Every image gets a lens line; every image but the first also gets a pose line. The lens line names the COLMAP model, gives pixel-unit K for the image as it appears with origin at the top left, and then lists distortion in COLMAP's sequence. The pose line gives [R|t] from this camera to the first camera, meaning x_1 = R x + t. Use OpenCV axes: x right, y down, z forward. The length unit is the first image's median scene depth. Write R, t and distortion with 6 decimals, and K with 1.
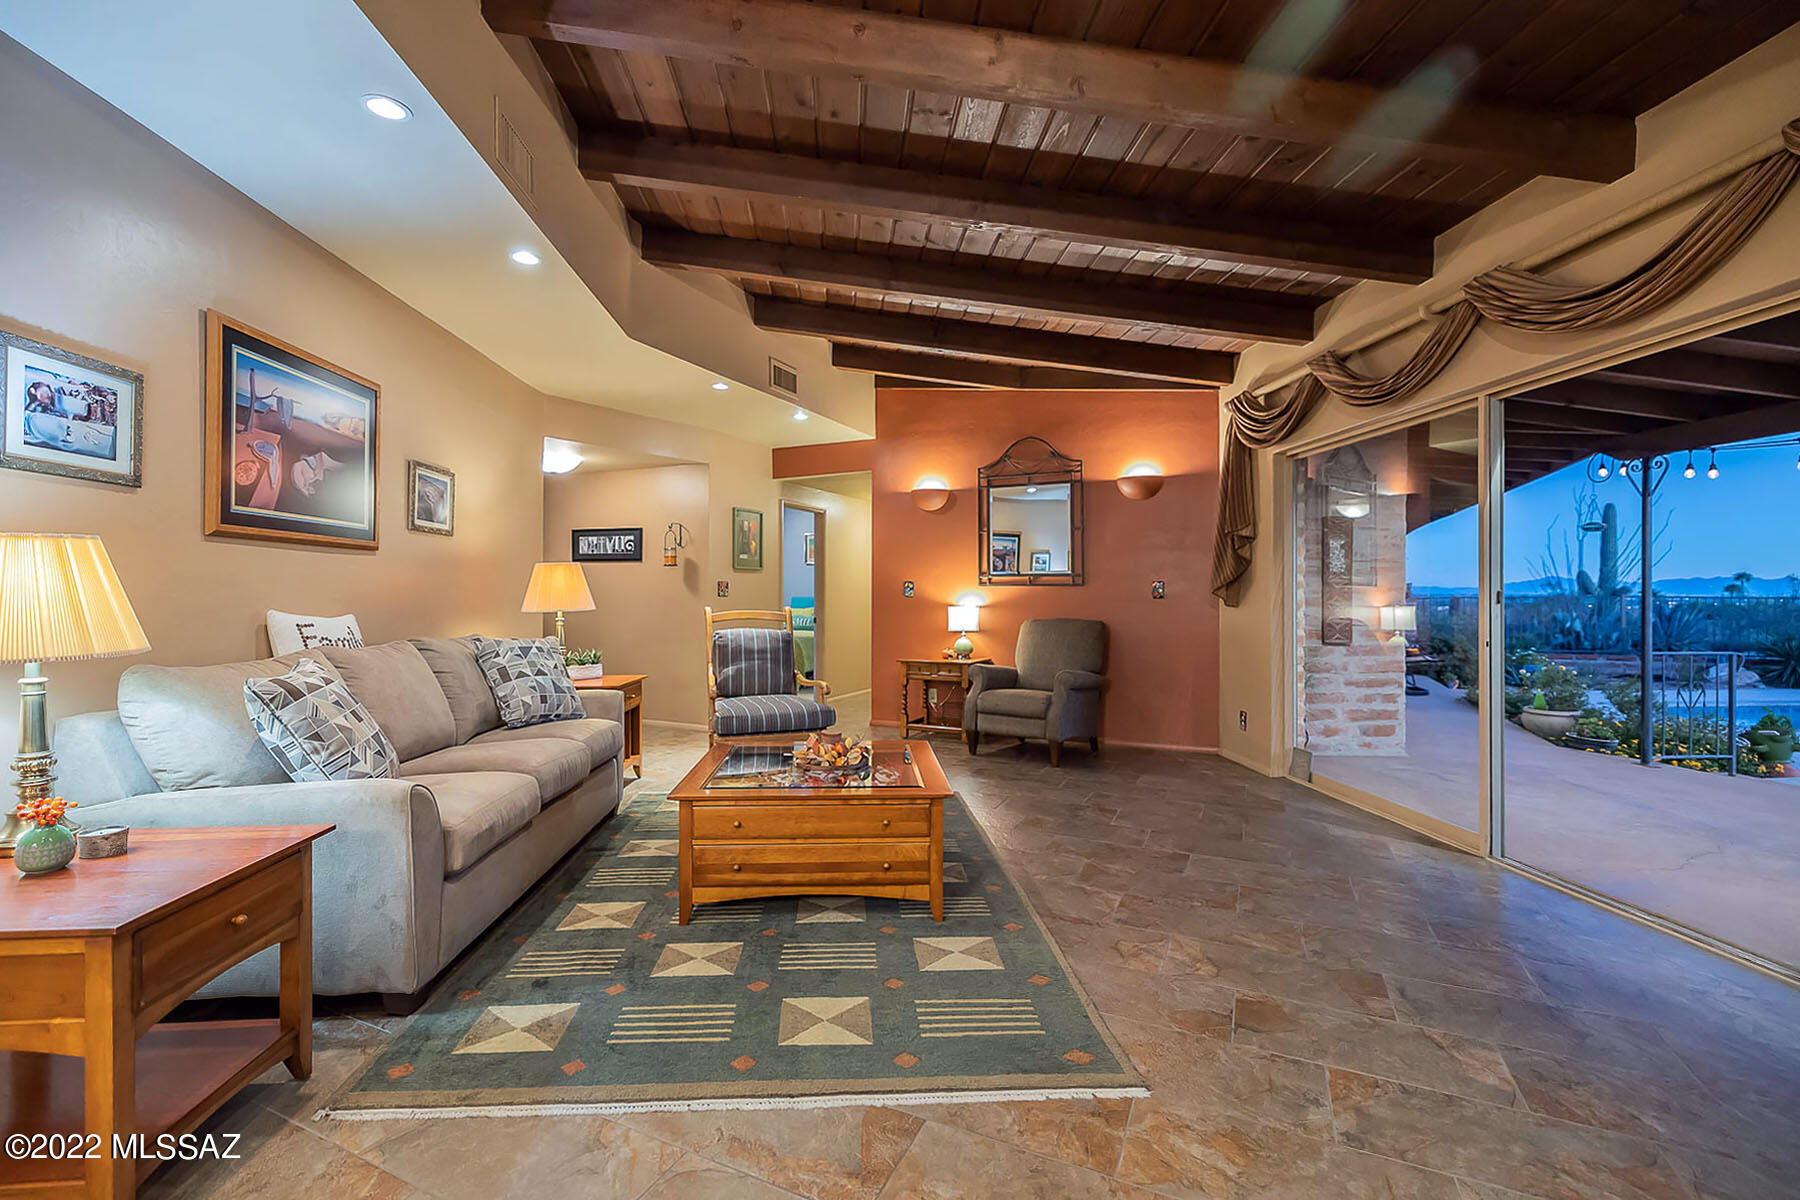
lens RADIAL K [[778.3, 0, 891.1], [0, 778.3, 590.6], [0, 0, 1]] dist [0.002870, -0.001190]
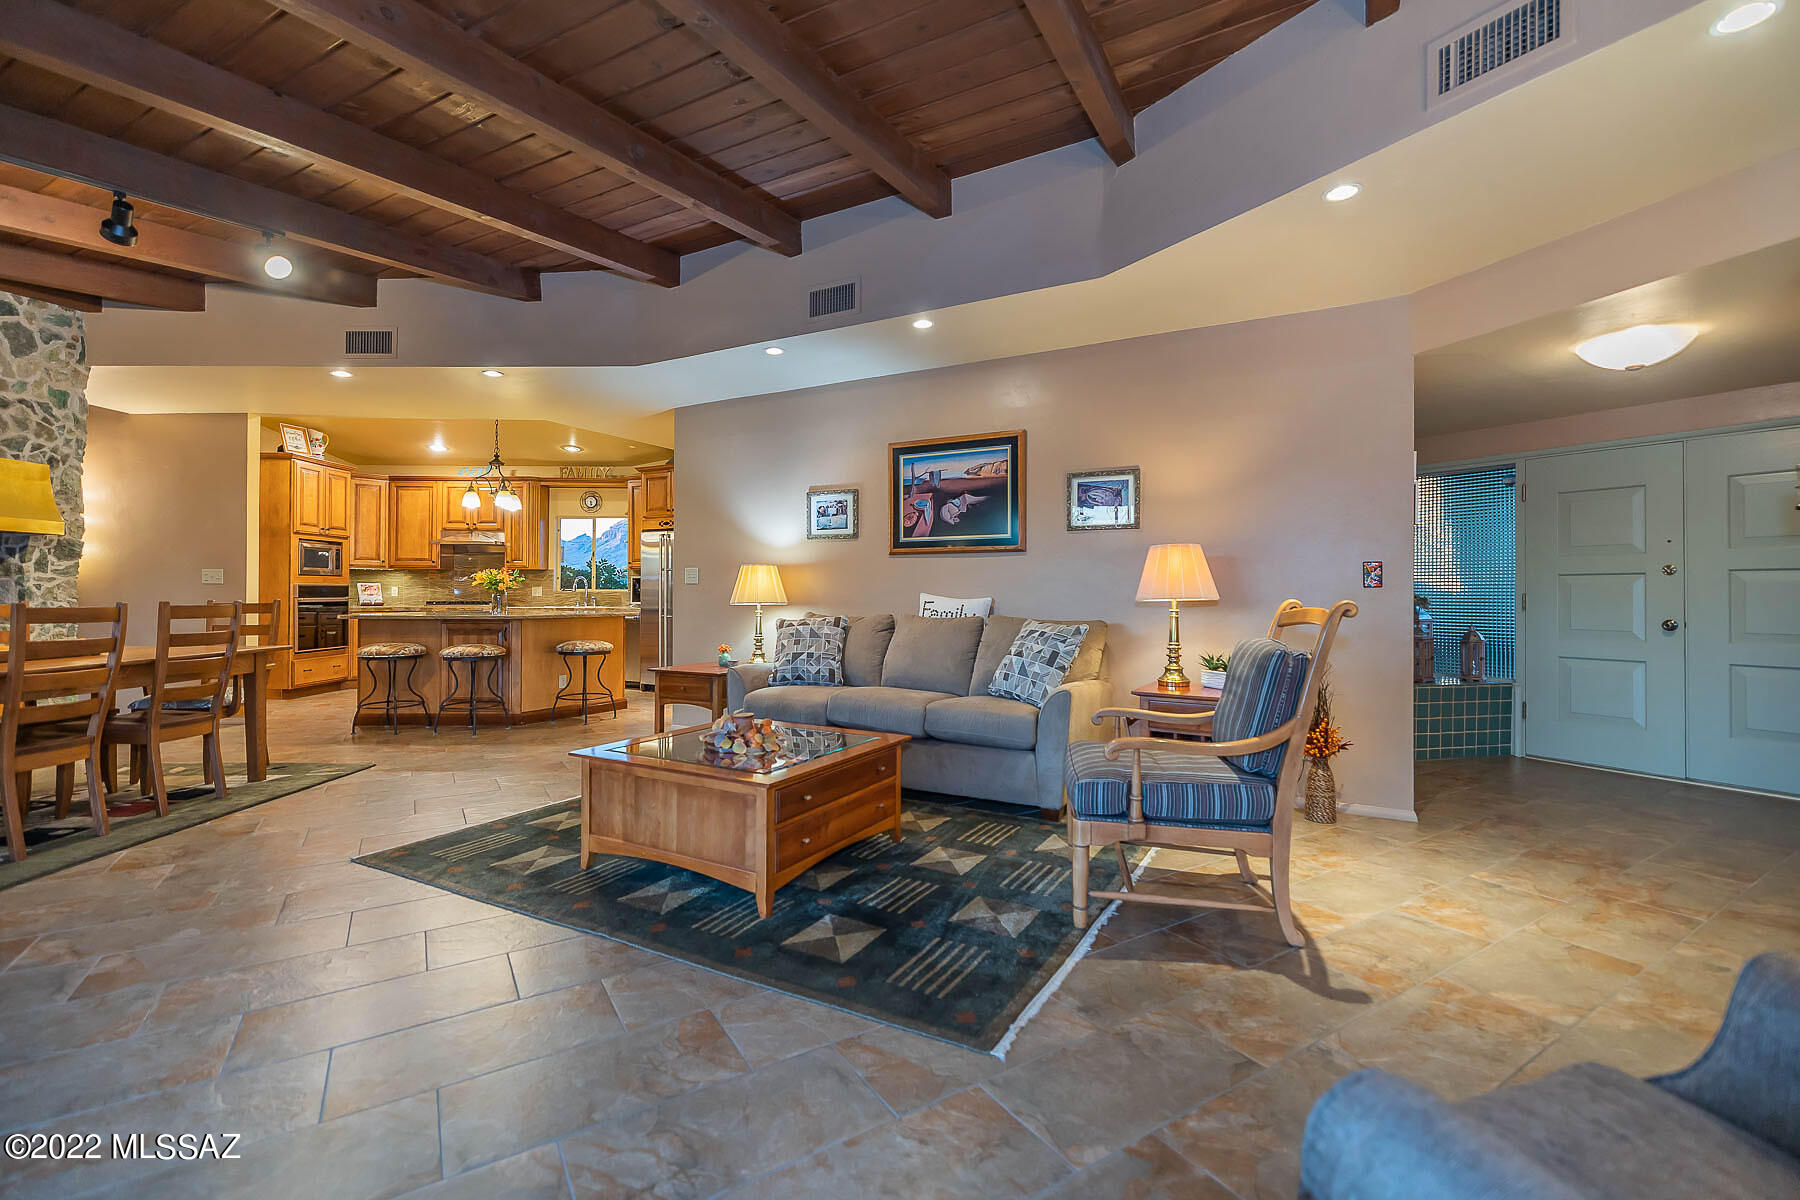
lens RADIAL K [[778.3, 0, 906.4], [0, 778.3, 594.1], [0, 0, 1]] dist [0.002870, -0.001190]
pose [[-0.535067, -0.005311, -0.844793, 0.767257], [-0.003326, 0.999986, -0.004180, 0.036962], [0.844803, 0.000573, -0.535077, 1.998897]]
